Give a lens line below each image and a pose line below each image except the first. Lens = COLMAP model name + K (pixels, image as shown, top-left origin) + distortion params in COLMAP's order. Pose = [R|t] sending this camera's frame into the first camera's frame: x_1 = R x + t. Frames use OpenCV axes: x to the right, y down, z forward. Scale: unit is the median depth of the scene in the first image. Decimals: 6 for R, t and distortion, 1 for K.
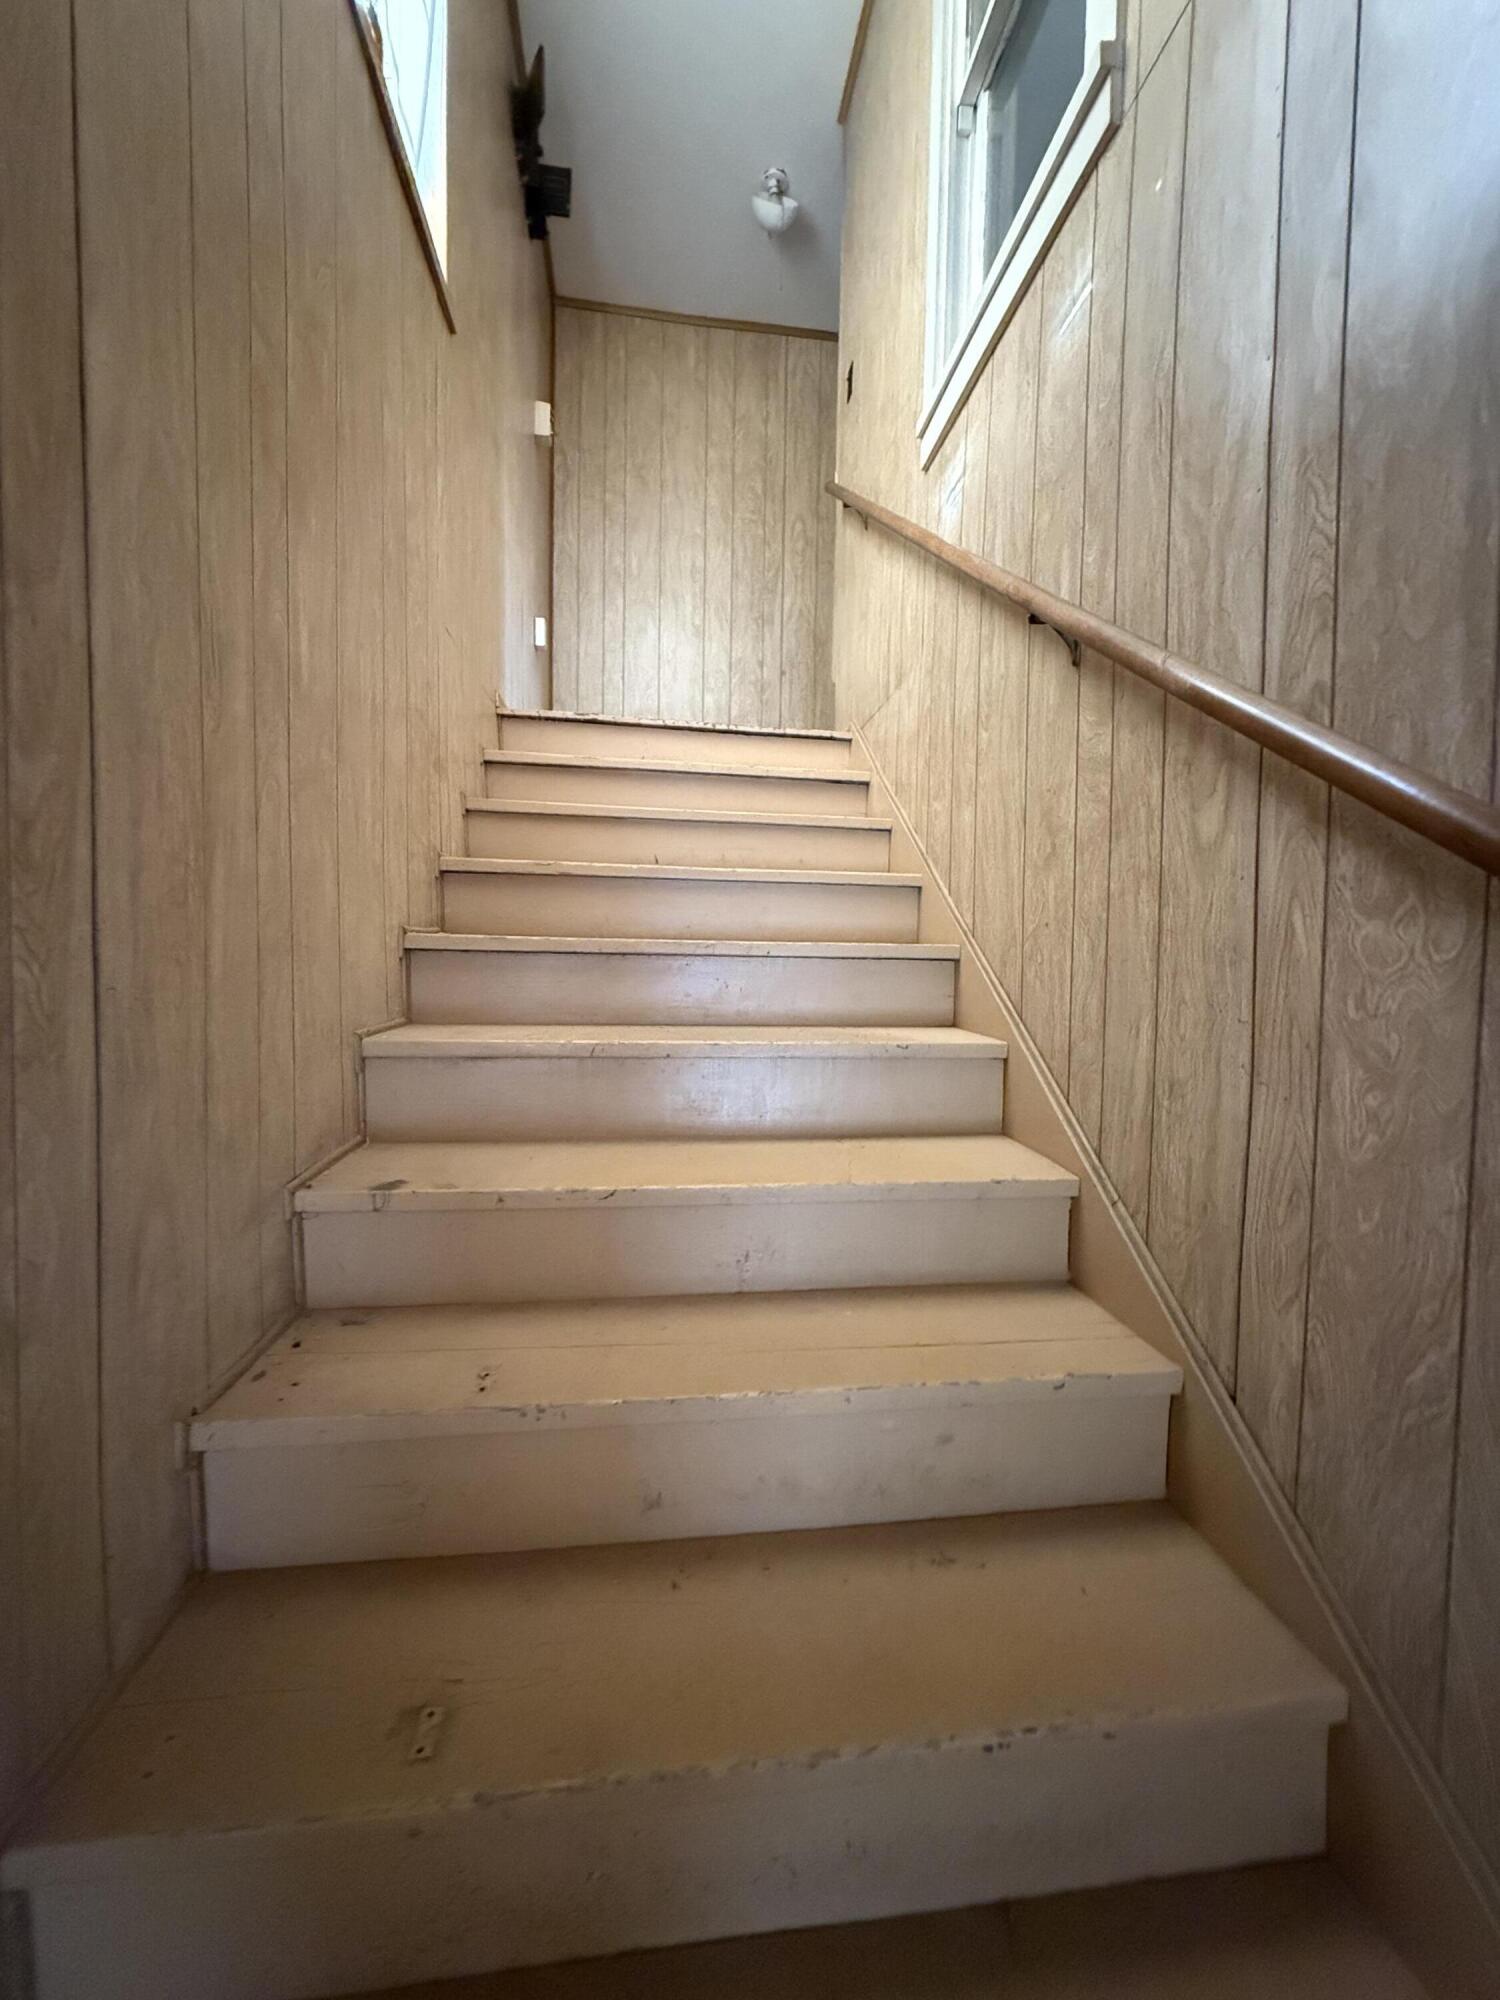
lens RADIAL K [[800.6, 0, 750.0], [0, 800.6, 1000.0], [0, 0, 1]] dist [-0.001489, -0.000479]
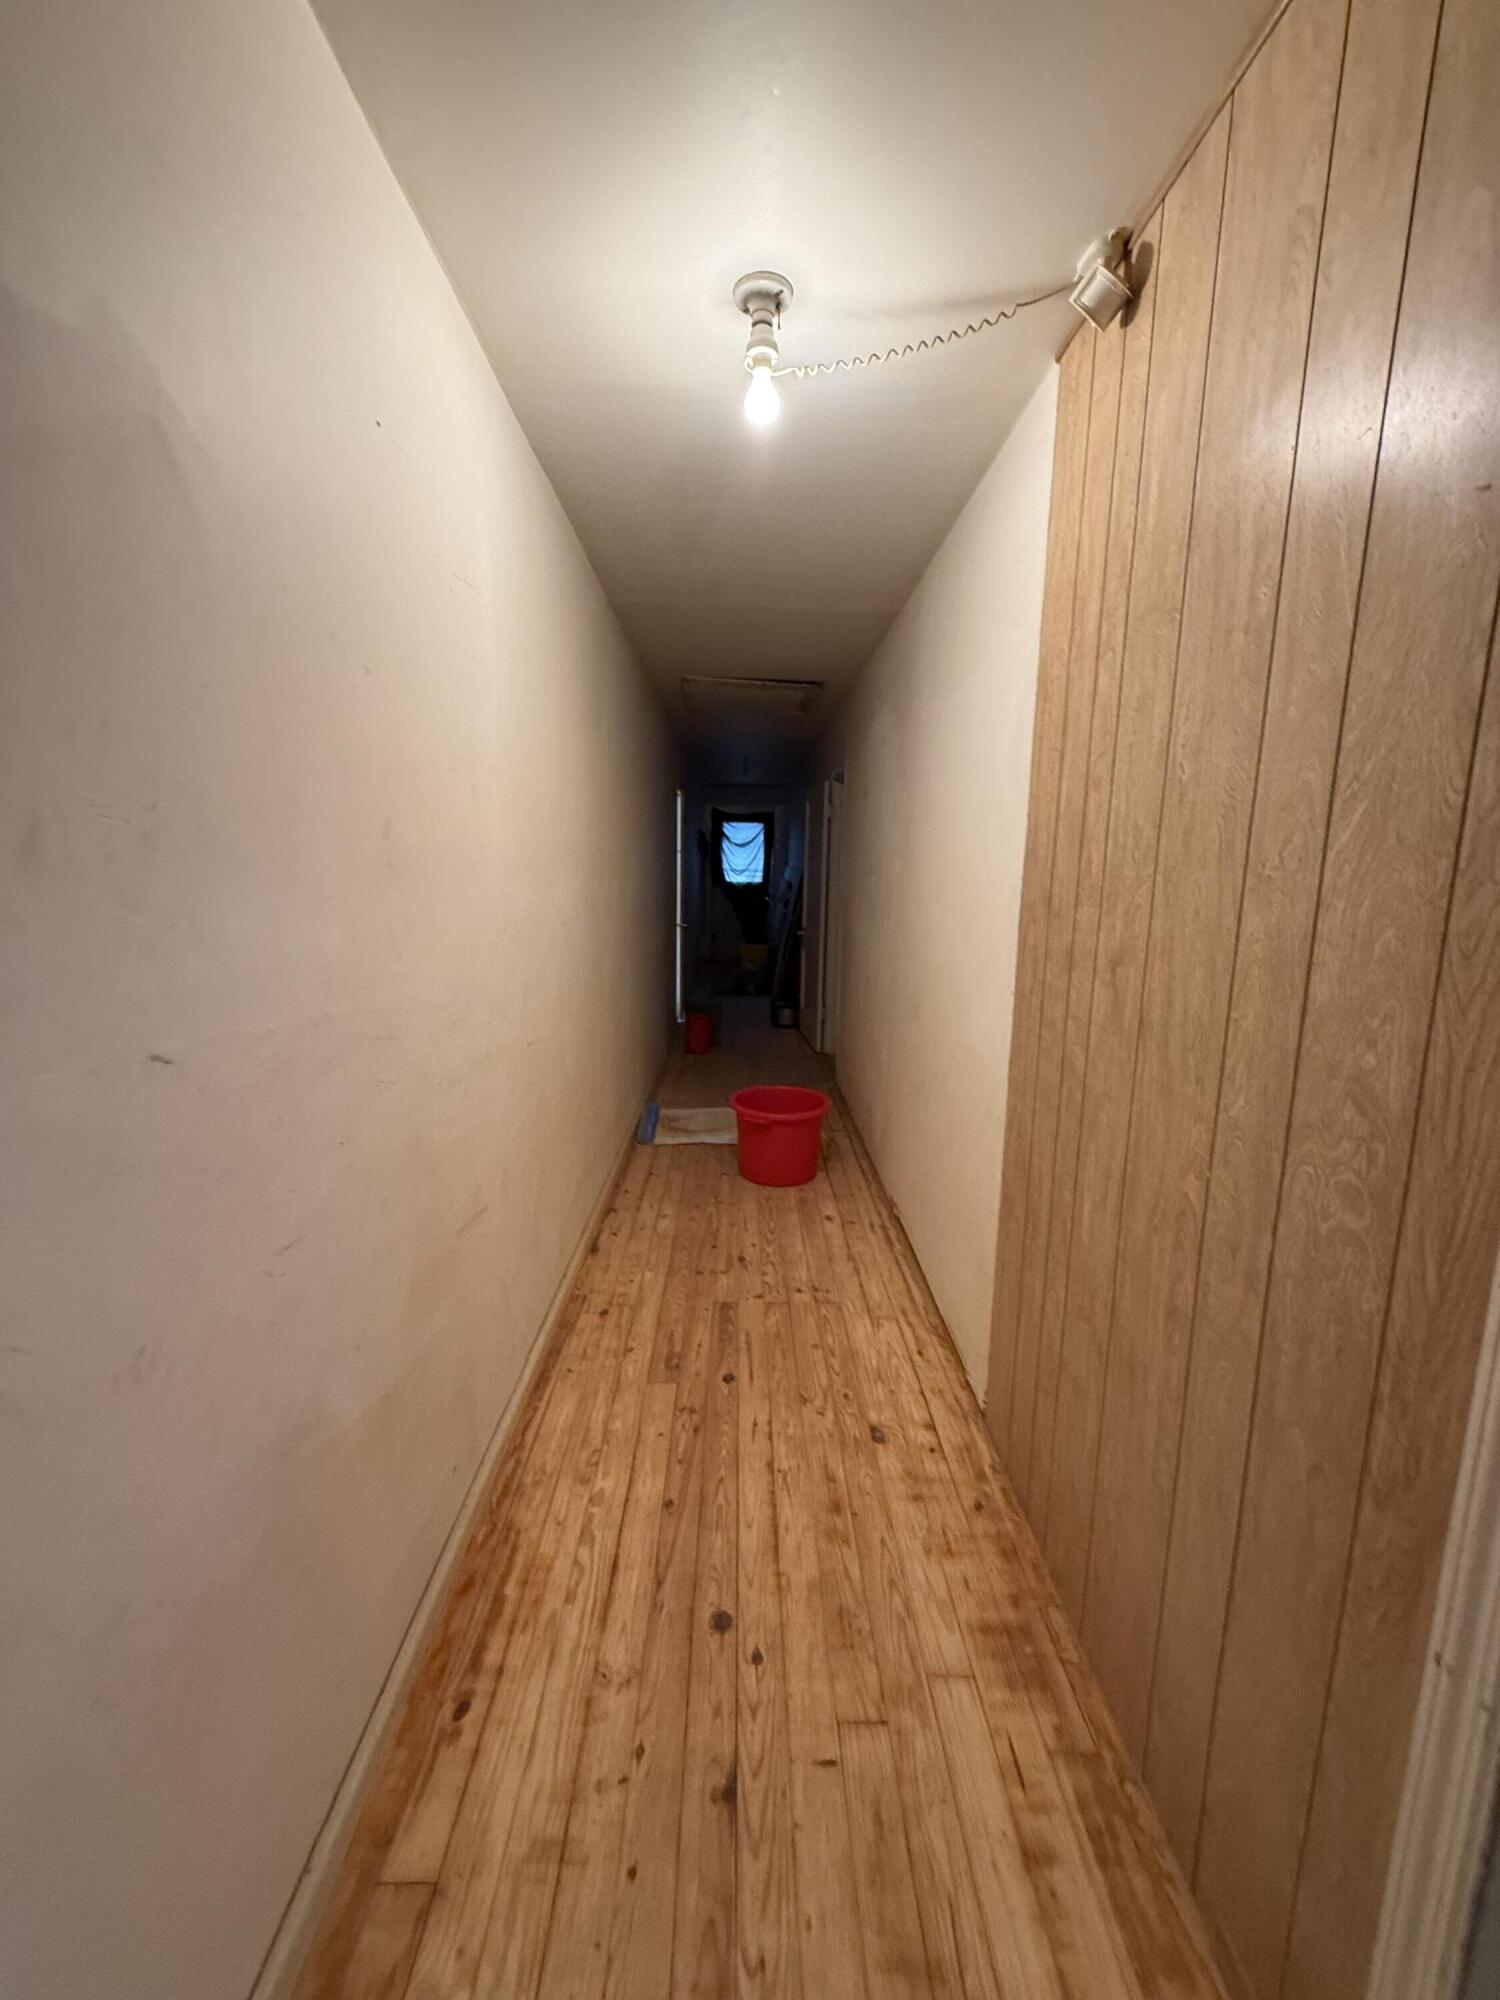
lens RADIAL K [[800.6, 0, 750.0], [0, 800.6, 1000.0], [0, 0, 1]] dist [-0.001489, -0.000479]
pose [[-0.116932, 0.160318, -0.980115, 0.208214], [-0.058409, 0.984067, 0.167933, -0.392641], [0.991421, 0.076884, -0.105705, 0.894016]]
